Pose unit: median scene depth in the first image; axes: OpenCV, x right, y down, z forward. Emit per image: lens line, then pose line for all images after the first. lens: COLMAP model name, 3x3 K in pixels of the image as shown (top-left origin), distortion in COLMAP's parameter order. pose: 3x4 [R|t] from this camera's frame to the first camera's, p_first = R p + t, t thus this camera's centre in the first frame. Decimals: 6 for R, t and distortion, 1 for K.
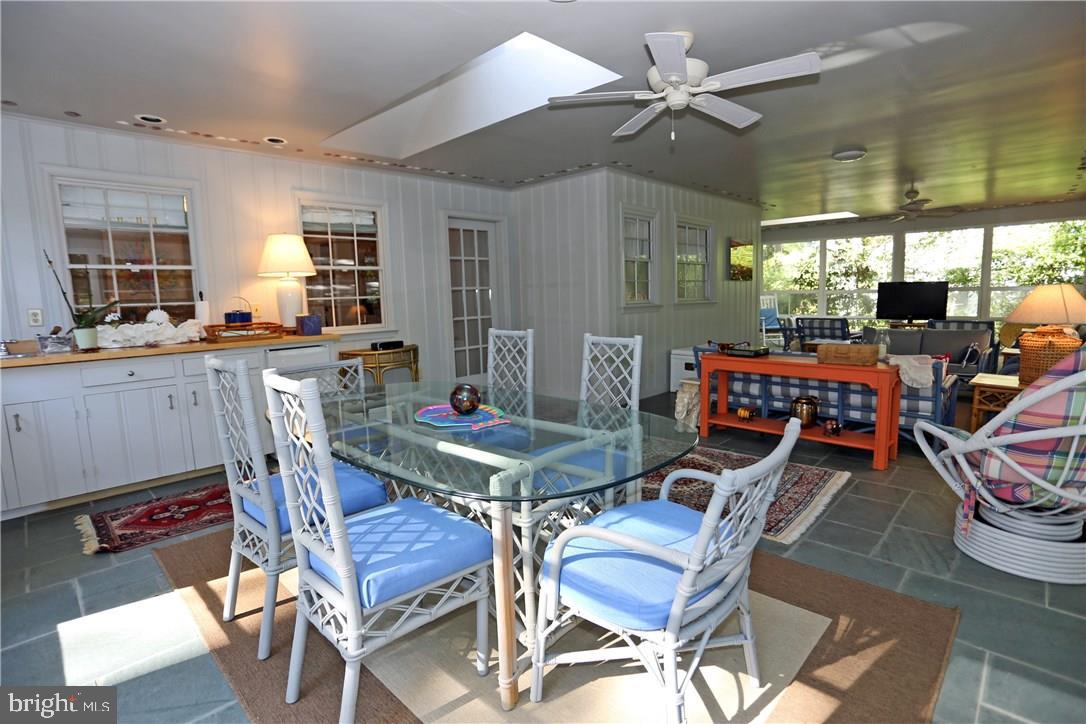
lens RADIAL K [[529.5, 0, 538.8], [0, 529.5, 359.6], [0, 0, 1]] dist [-0.041903, 0.002702]
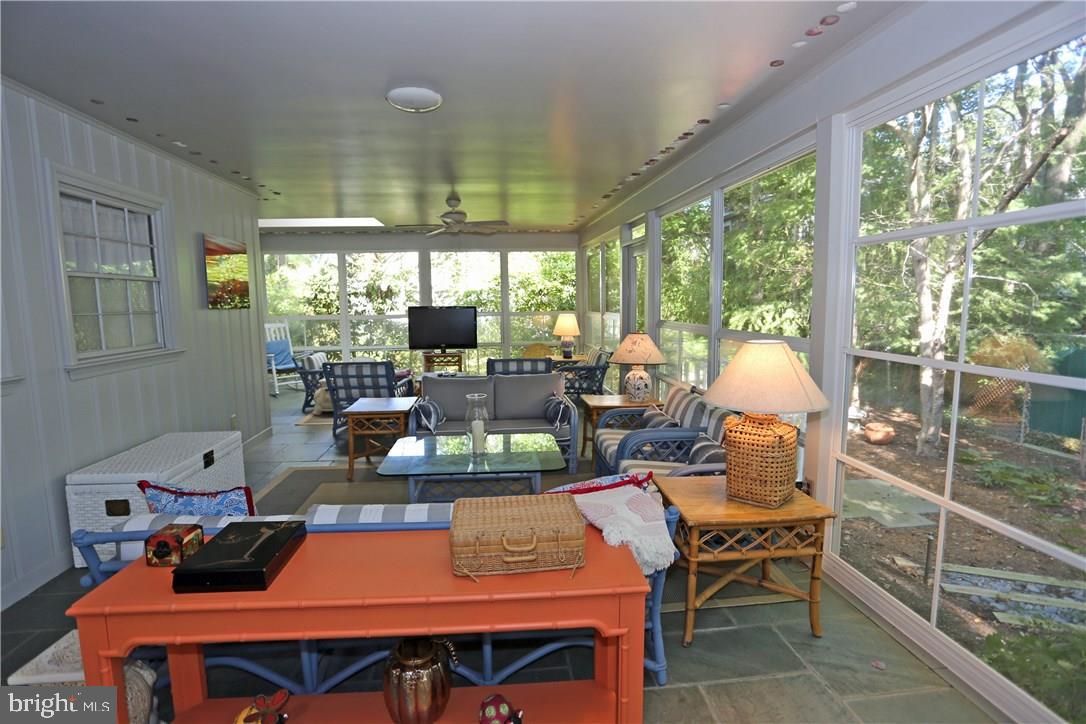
lens RADIAL K [[529.5, 0, 538.8], [0, 529.5, 359.3], [0, 0, 1]] dist [-0.041903, 0.002702]
pose [[0.639988, -0.066759, 0.765479, 0.118370], [0.087219, 0.996091, 0.013951, -0.054366], [-0.763418, 0.057836, 0.643310, 0.275622]]
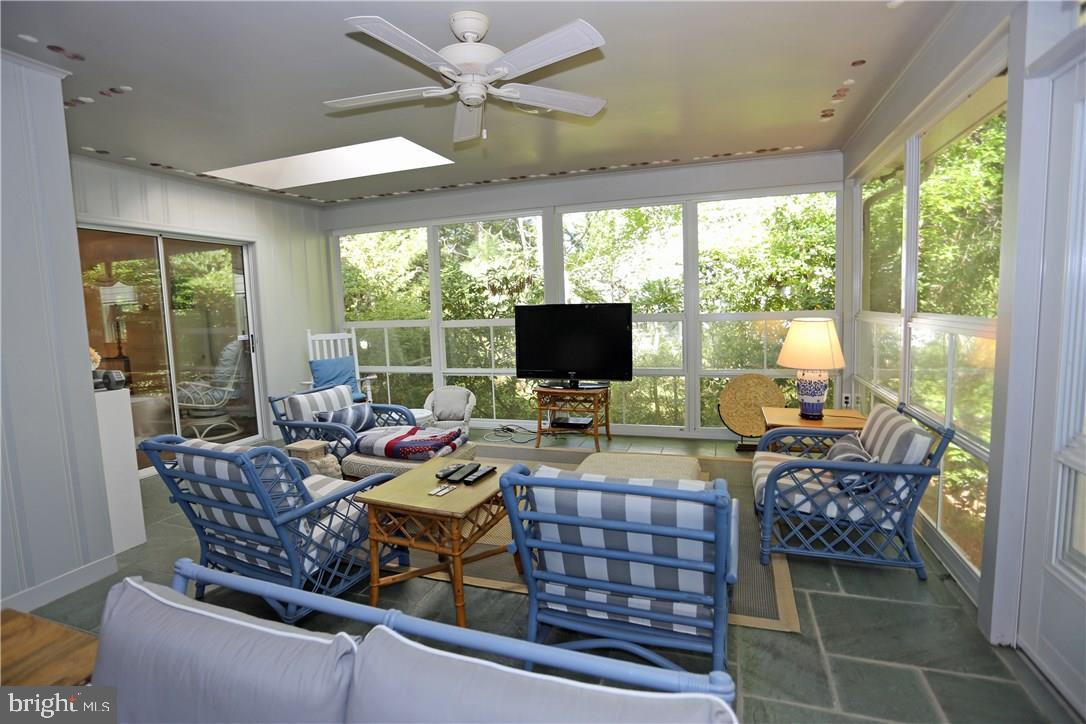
lens RADIAL K [[529.5, 0, 541.8], [0, 529.5, 358.6], [0, 0, 1]] dist [-0.041903, 0.002702]
pose [[0.906178, -0.045088, 0.420487, 0.444293], [0.058828, 0.998073, -0.019757, -0.083471], [-0.418785, 0.042639, 0.907084, 0.509339]]
